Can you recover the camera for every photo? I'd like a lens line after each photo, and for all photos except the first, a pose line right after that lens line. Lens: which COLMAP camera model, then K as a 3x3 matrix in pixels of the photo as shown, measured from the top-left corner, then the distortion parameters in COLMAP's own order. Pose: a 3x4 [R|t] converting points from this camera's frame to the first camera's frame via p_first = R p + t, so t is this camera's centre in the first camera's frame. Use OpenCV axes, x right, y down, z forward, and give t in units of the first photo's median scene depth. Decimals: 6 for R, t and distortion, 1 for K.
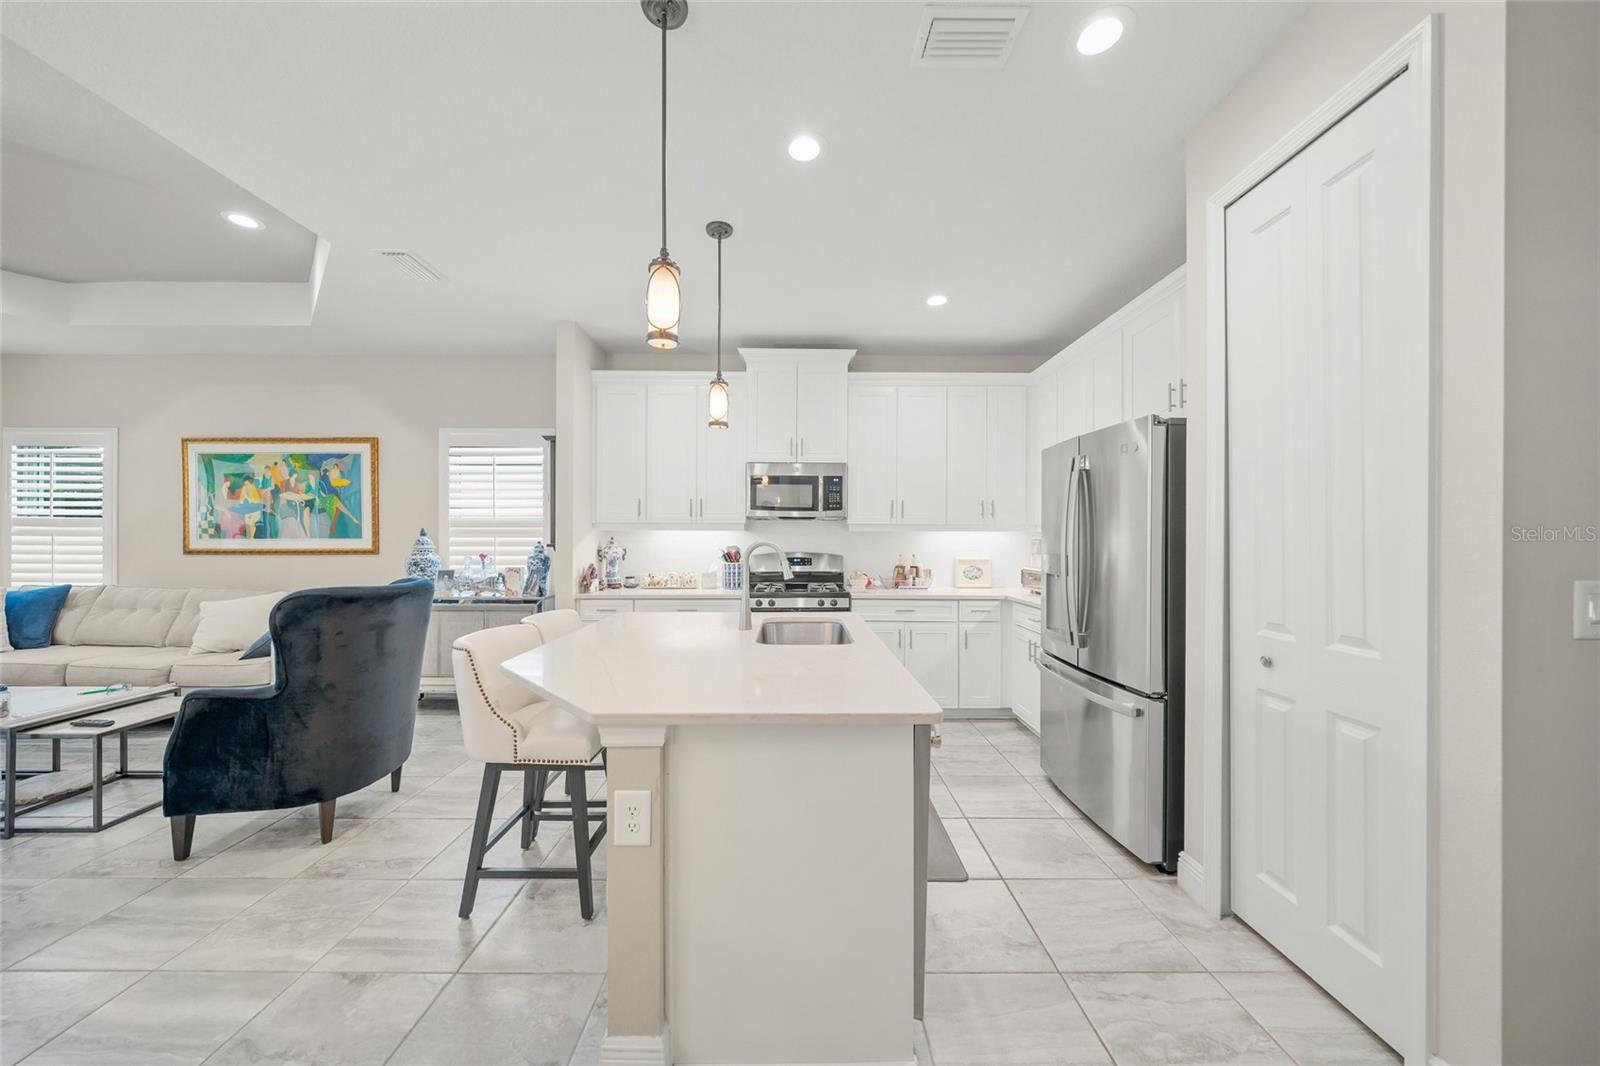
lens RADIAL K [[554.1, 0, 792.6], [0, 554.1, 537.5], [0, 0, 1]] dist [0.000200, 0.000017]
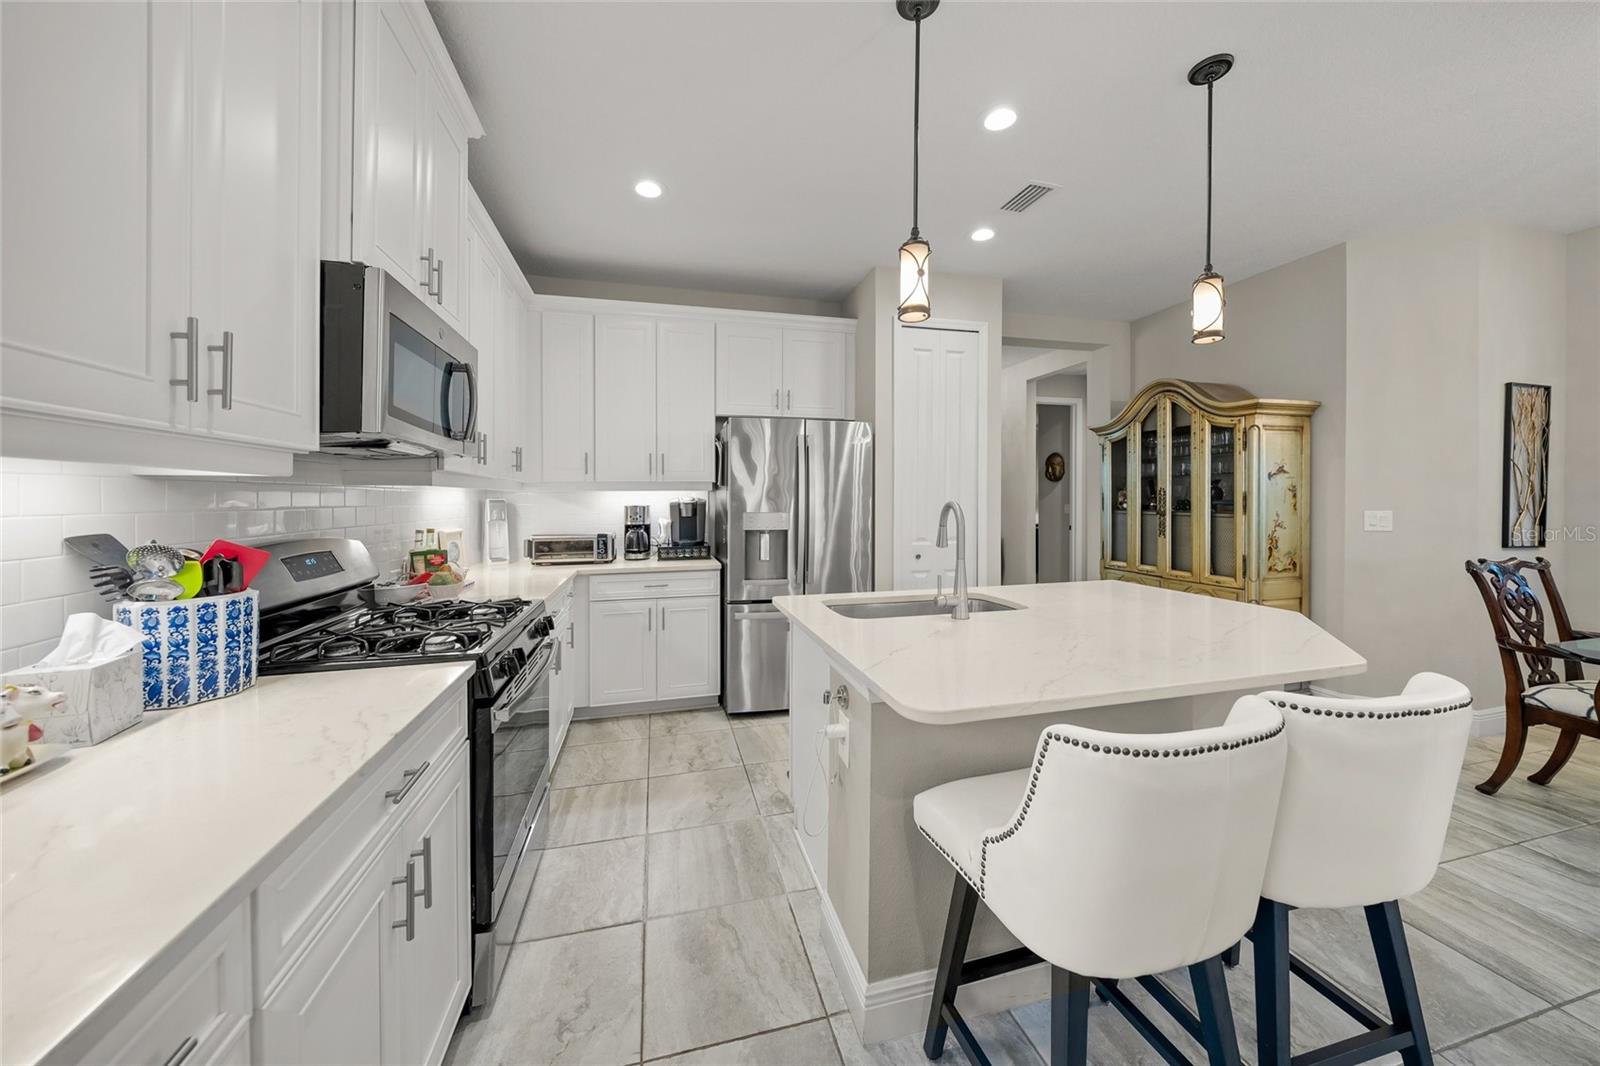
lens RADIAL K [[556.8, 0, 803.6], [0, 556.8, 497.6], [0, 0, 1]] dist [-0.000237, -0.000011]
pose [[-0.258386, 0.001061, 0.966041, -0.460214], [0.001483, 0.999999, -0.000701, 0.000204], [-0.966041, 0.001251, -0.258387, 0.841676]]
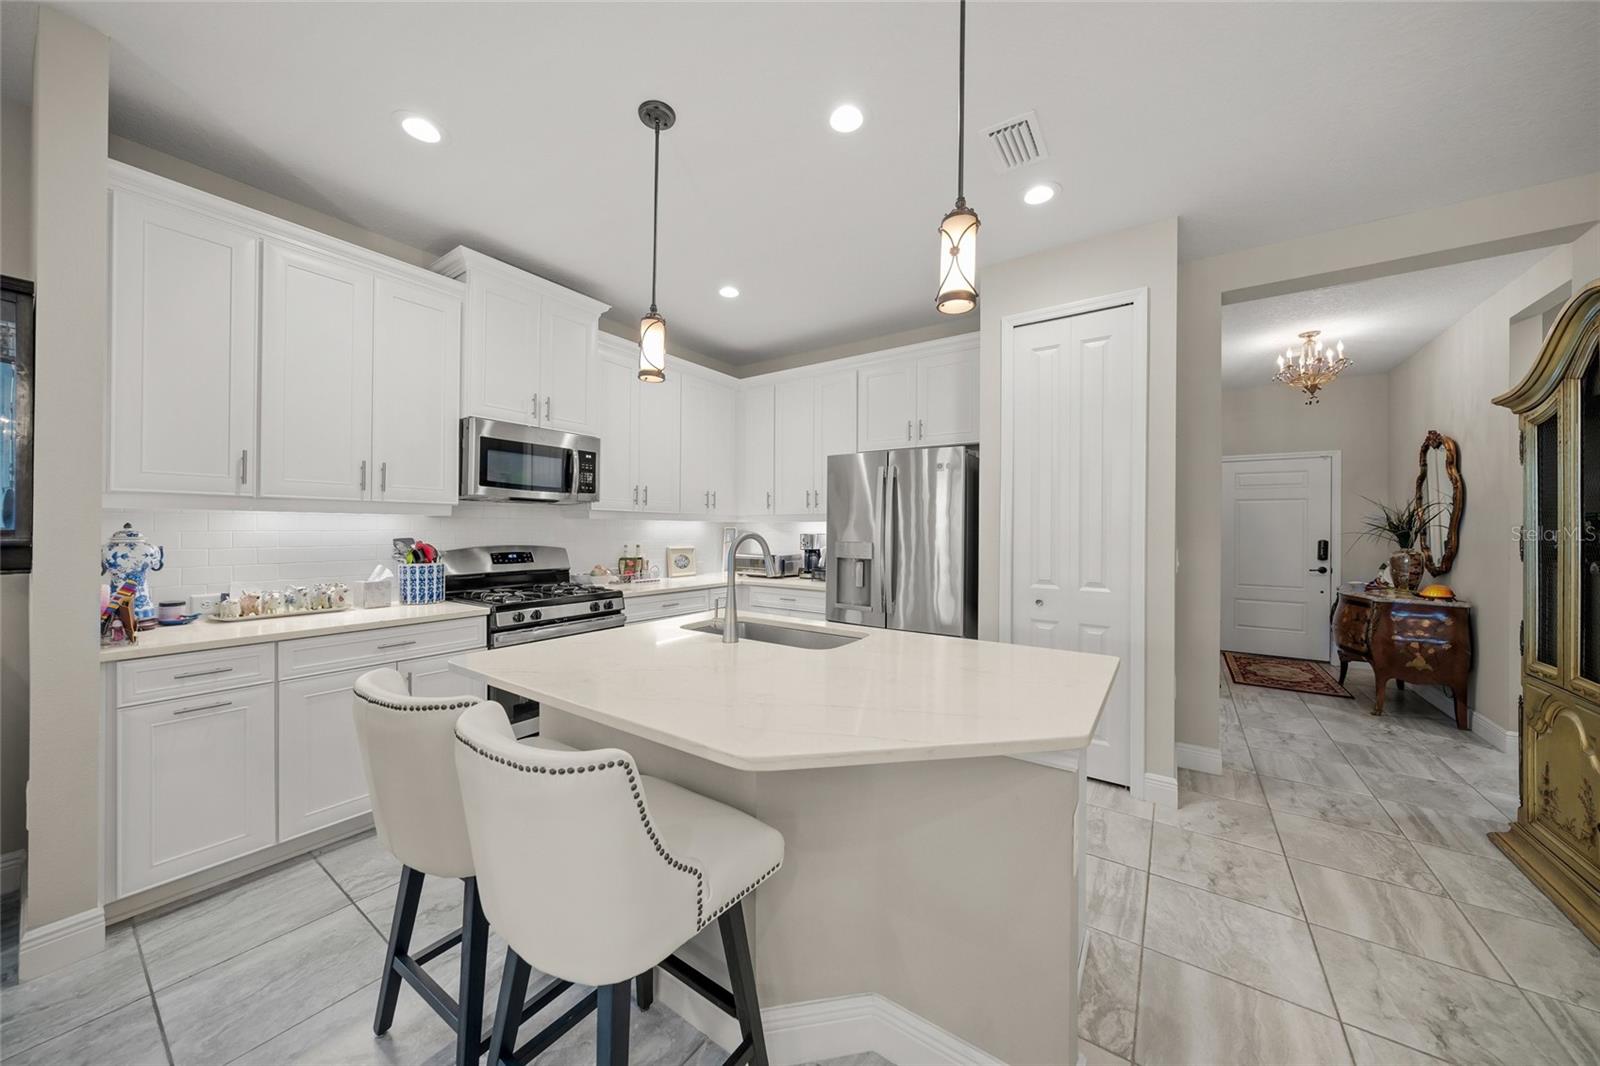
lens RADIAL K [[545.8, 0, 803.2], [0, 545.8, 528.4], [0, 0, 1]] dist [-0.001386, -0.000191]
pose [[0.565985, 0.002784, 0.824411, -0.409951], [-0.008529, 0.999961, 0.002478, -0.001761], [-0.824372, -0.008434, 0.565986, 0.277078]]
